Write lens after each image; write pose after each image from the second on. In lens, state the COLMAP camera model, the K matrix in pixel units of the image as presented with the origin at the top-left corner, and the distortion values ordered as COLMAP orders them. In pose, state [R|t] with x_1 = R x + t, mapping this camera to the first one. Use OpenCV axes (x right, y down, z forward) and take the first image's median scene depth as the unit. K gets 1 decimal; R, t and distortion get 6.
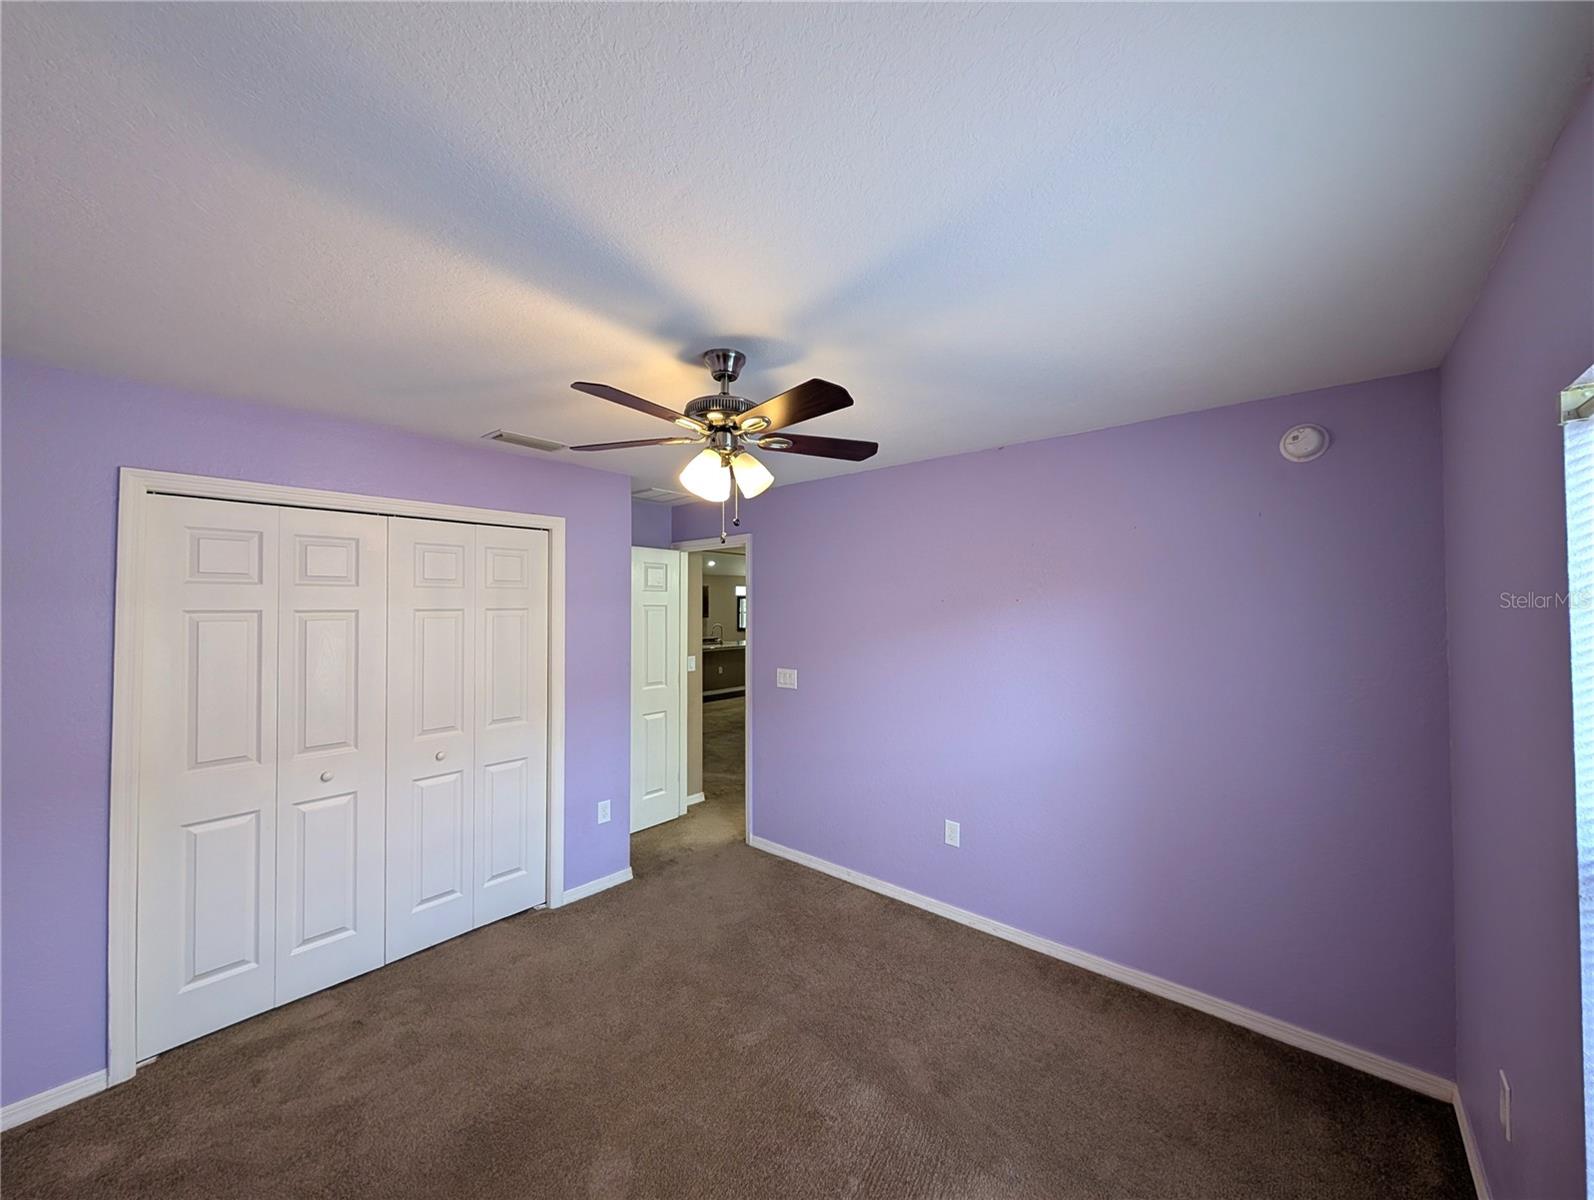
lens RADIAL K [[599.5, 0, 795.8], [0, 599.5, 594.7], [0, 0, 1]] dist [0.001395, 0.000142]
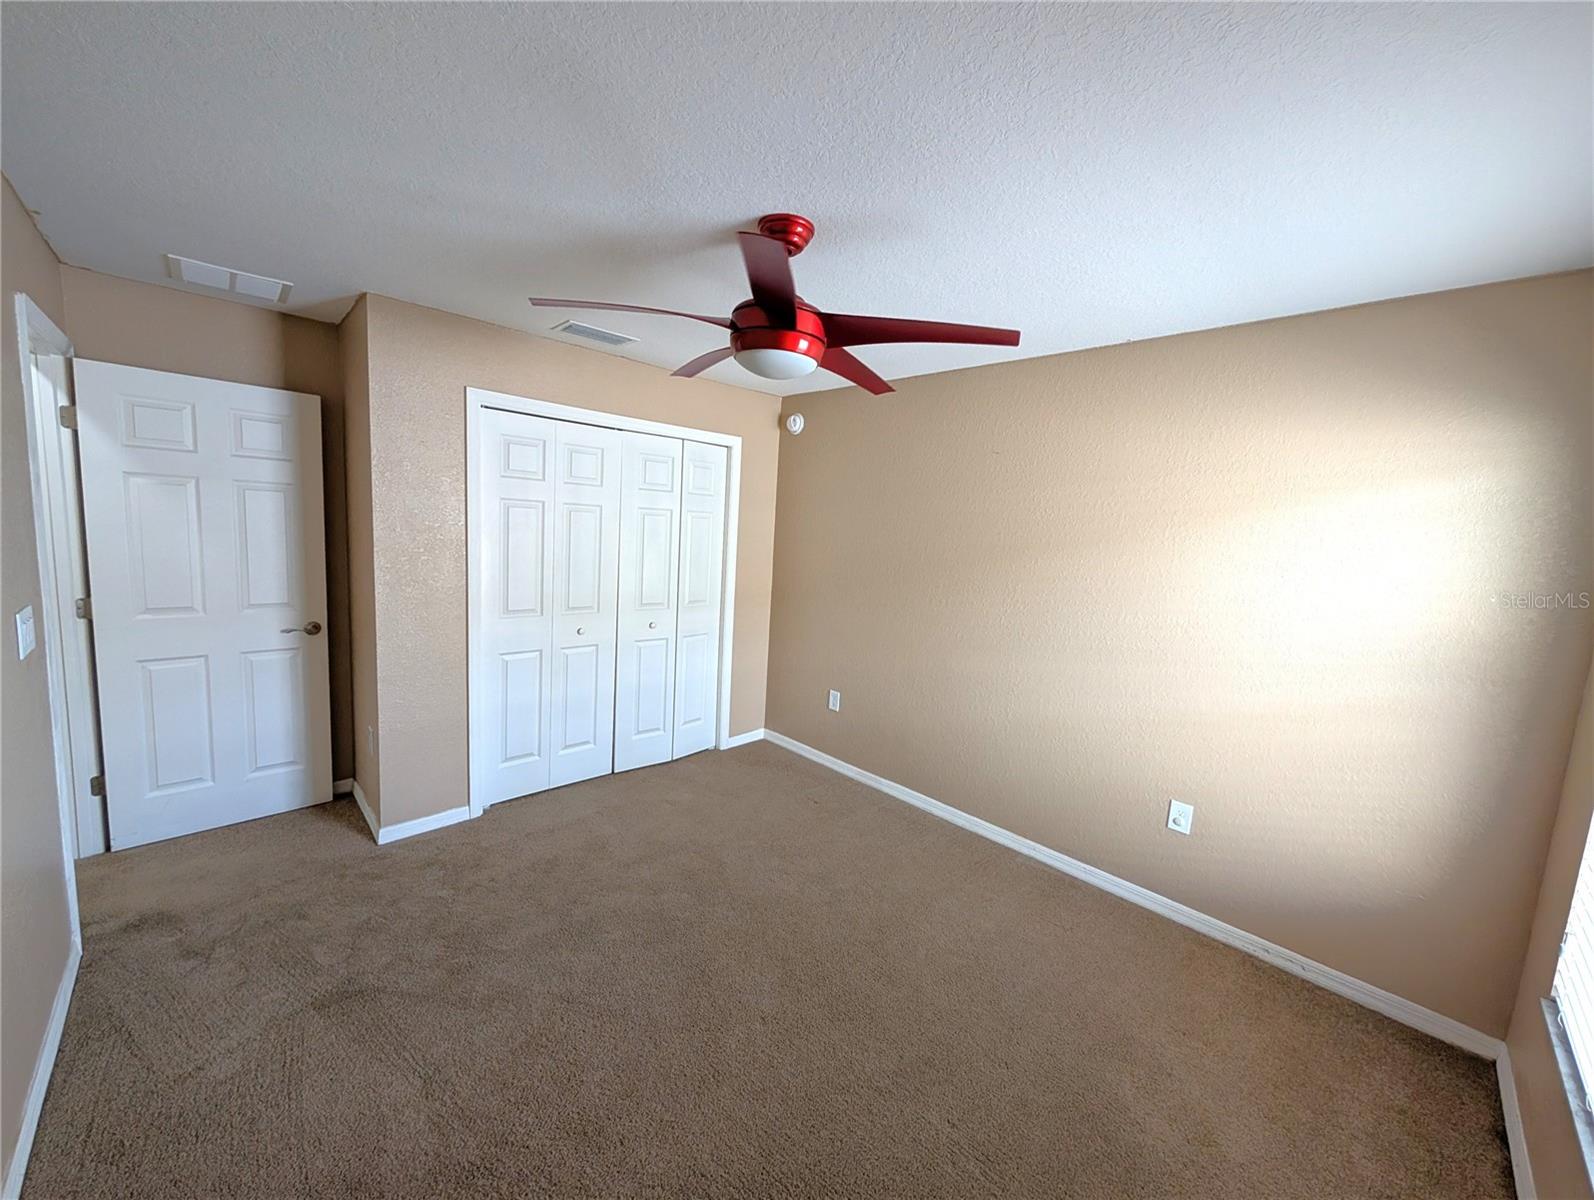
lens RADIAL K [[599.5, 0, 799.6], [0, 599.5, 586.8], [0, 0, 1]] dist [0.001395, 0.000142]
pose [[0.993288, 0.086168, -0.077161, -0.192627], [-0.075432, 0.988292, 0.132623, -0.004258], [0.087686, -0.125912, 0.988159, -0.234174]]
